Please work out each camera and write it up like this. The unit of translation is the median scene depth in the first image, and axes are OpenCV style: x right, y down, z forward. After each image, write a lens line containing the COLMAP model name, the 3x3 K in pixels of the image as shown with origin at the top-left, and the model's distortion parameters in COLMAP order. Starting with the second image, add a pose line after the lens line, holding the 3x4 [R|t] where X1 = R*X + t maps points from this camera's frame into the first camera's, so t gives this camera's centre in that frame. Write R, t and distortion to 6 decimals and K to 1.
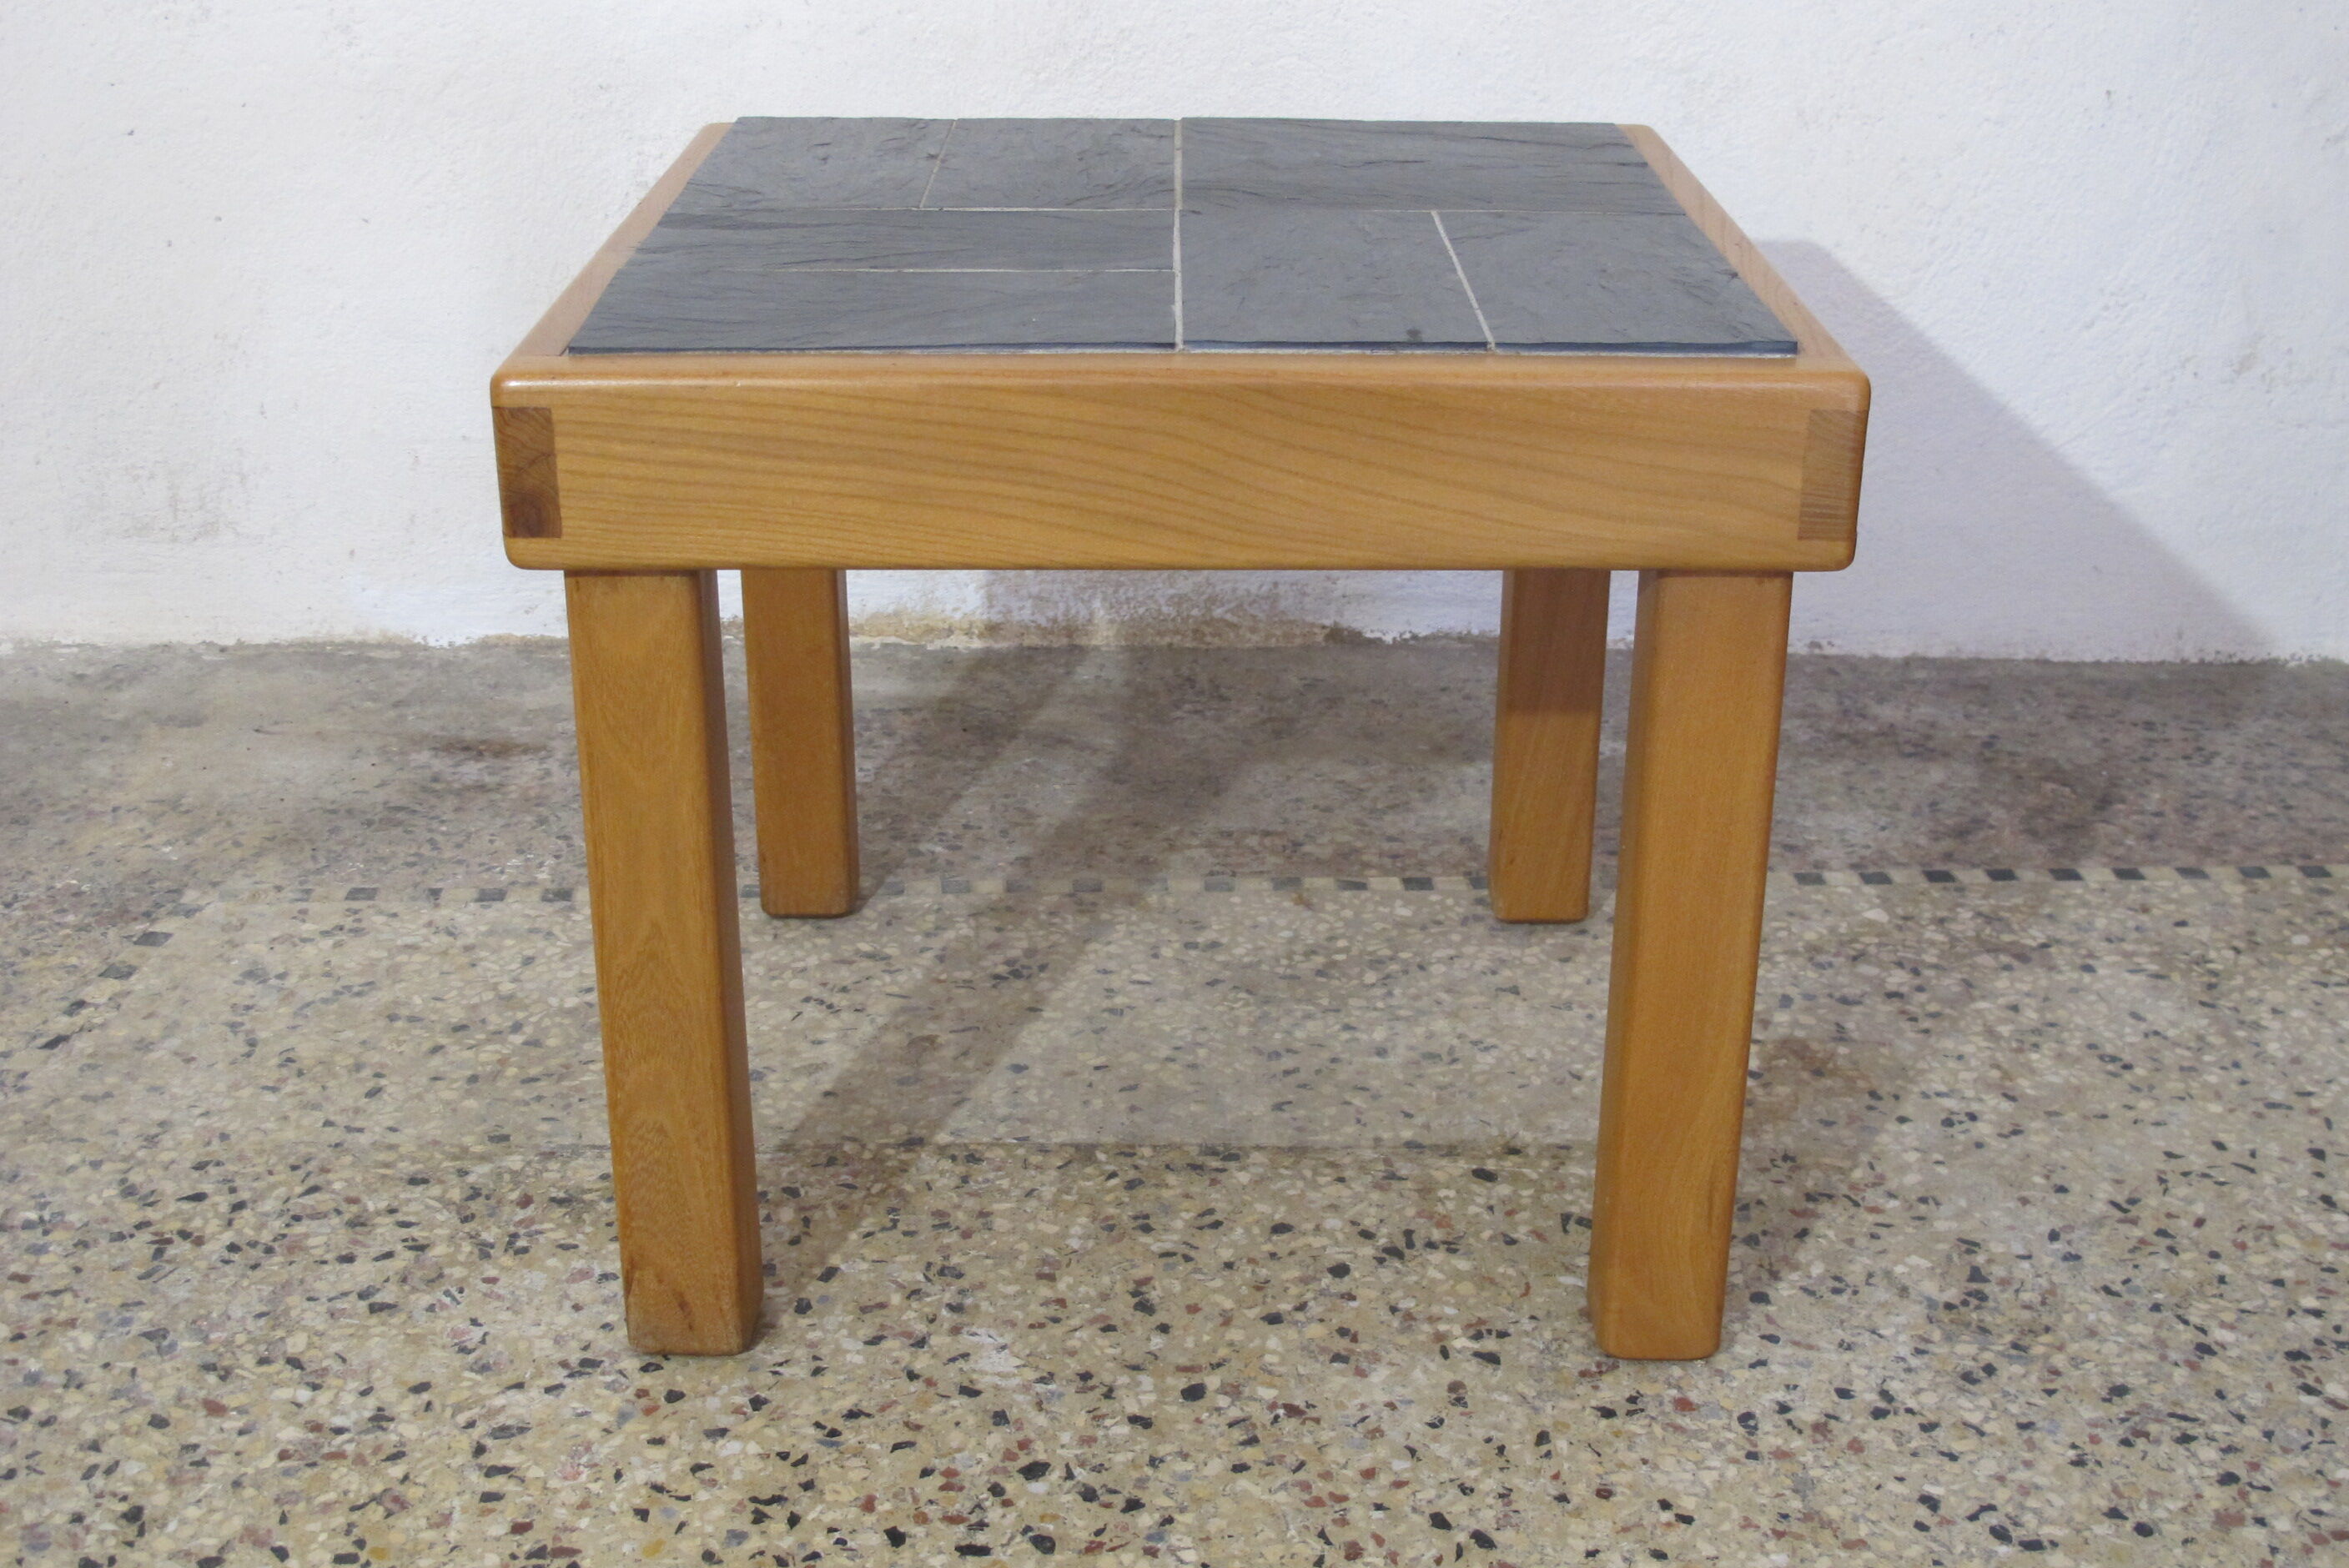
lens RADIAL K [[2810.5, 0, 1173.3], [0, 2810.5, 774.3], [0, 0, 1]] dist [-0.082583, 0.000000]
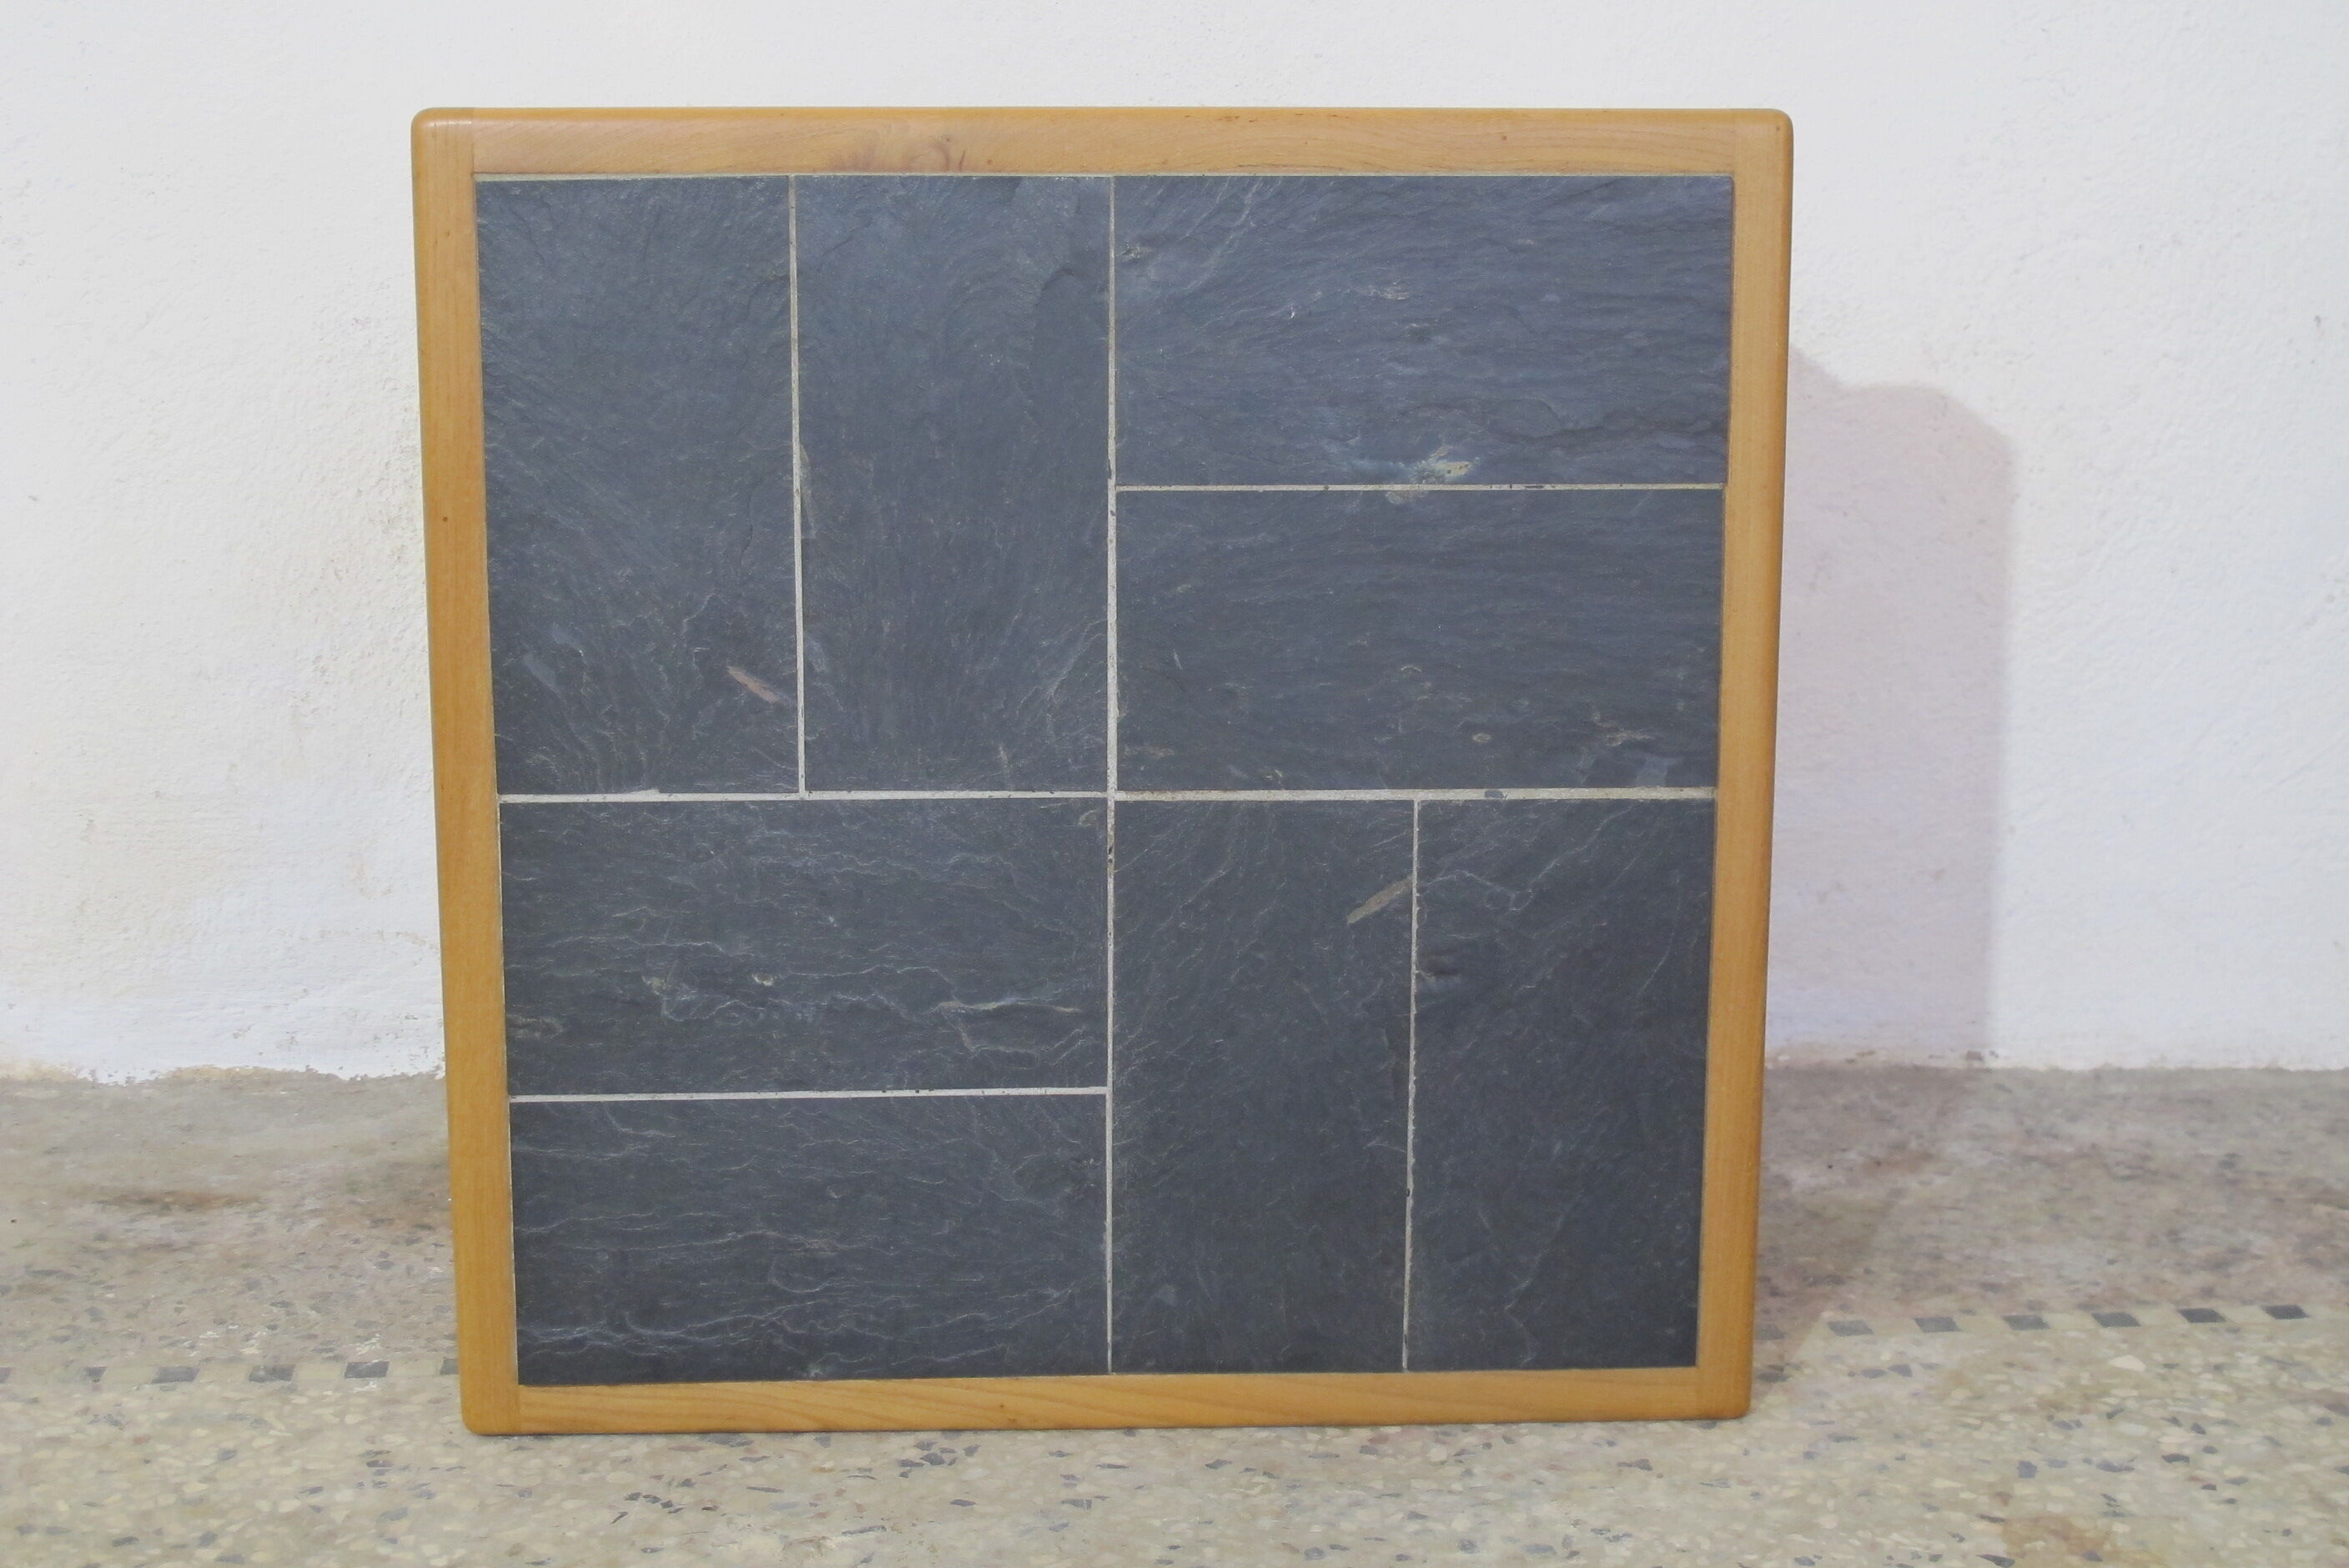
lens RADIAL K [[3413.6, 0, 1195.3], [0, 3413.6, 779.6], [0, 0, 1]] dist [-0.061294, 0.000000]
pose [[0.998601, -0.010769, 0.051772, -0.033593], [0.020826, 0.980012, -0.197847, 0.075734], [-0.048607, 0.198648, 0.978865, 0.136646]]
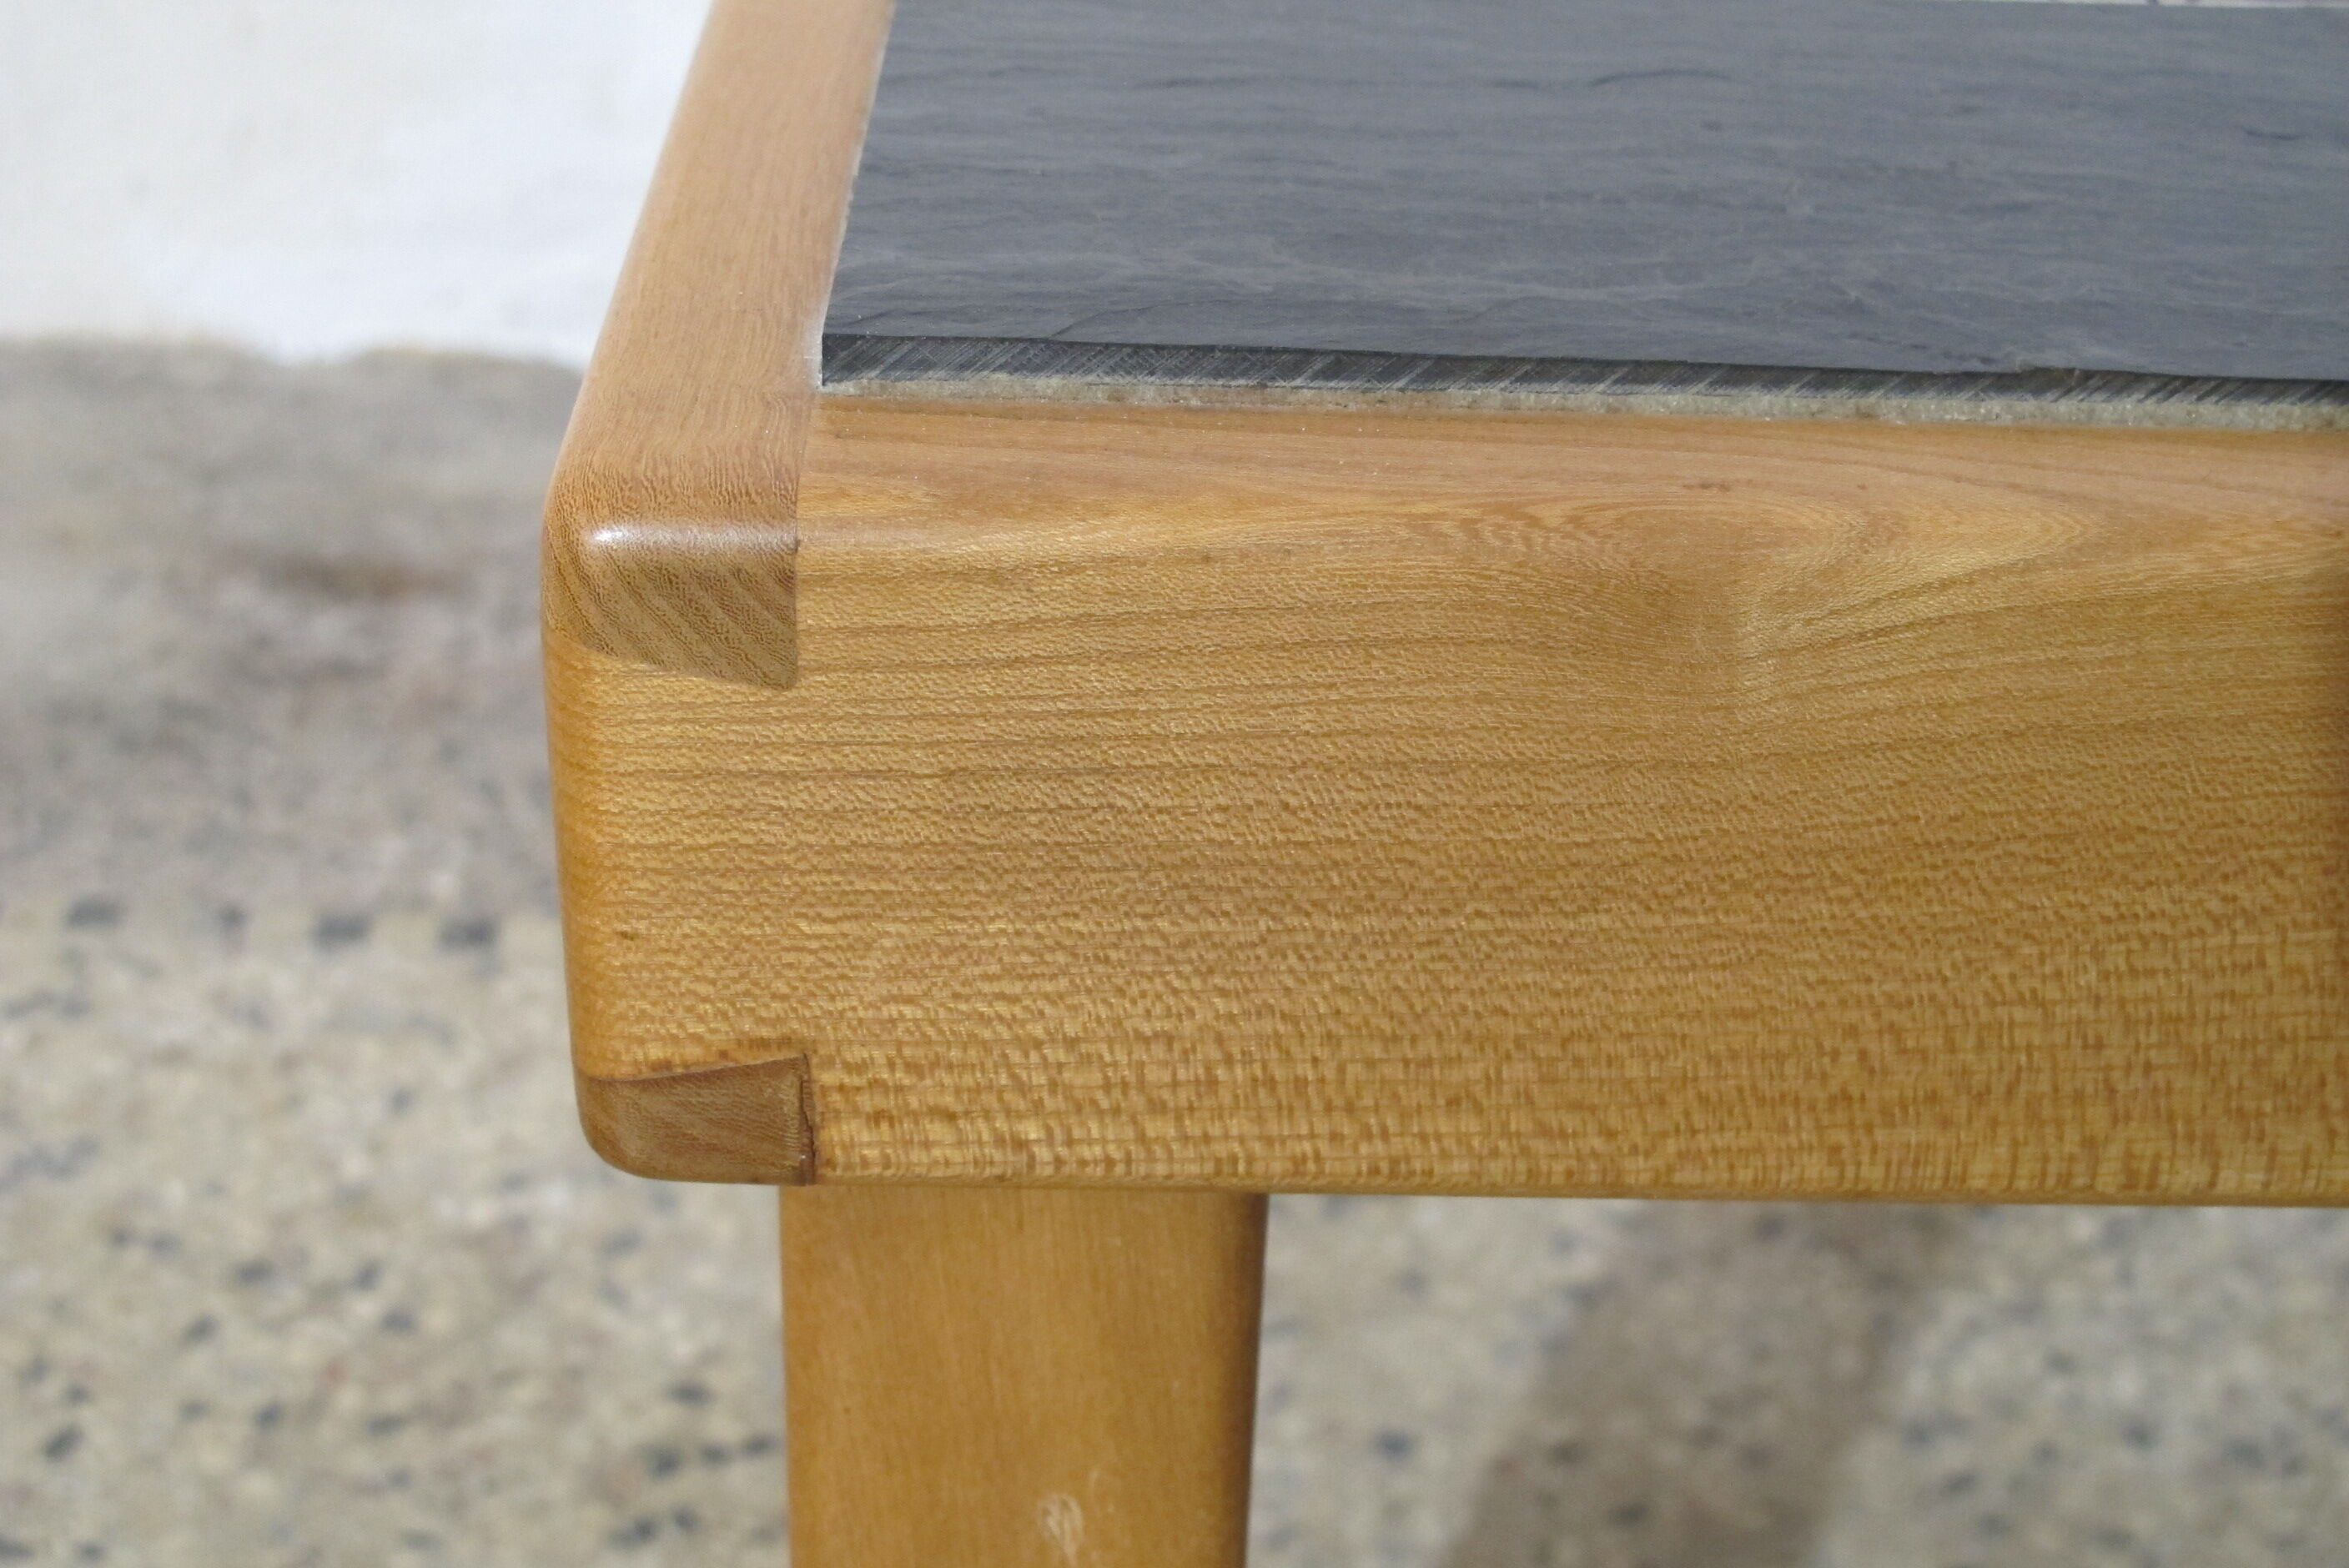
lens RADIAL K [[3413.6, 0, 1163.6], [0, 3413.6, 777.5], [0, 0, 1]] dist [-0.061294, 0.000000]
pose [[0.998121, 0.049418, -0.036233, -0.075722], [-0.044144, 0.989974, 0.134173, -0.081610], [0.042500, -0.132321, 0.990295, 0.415599]]
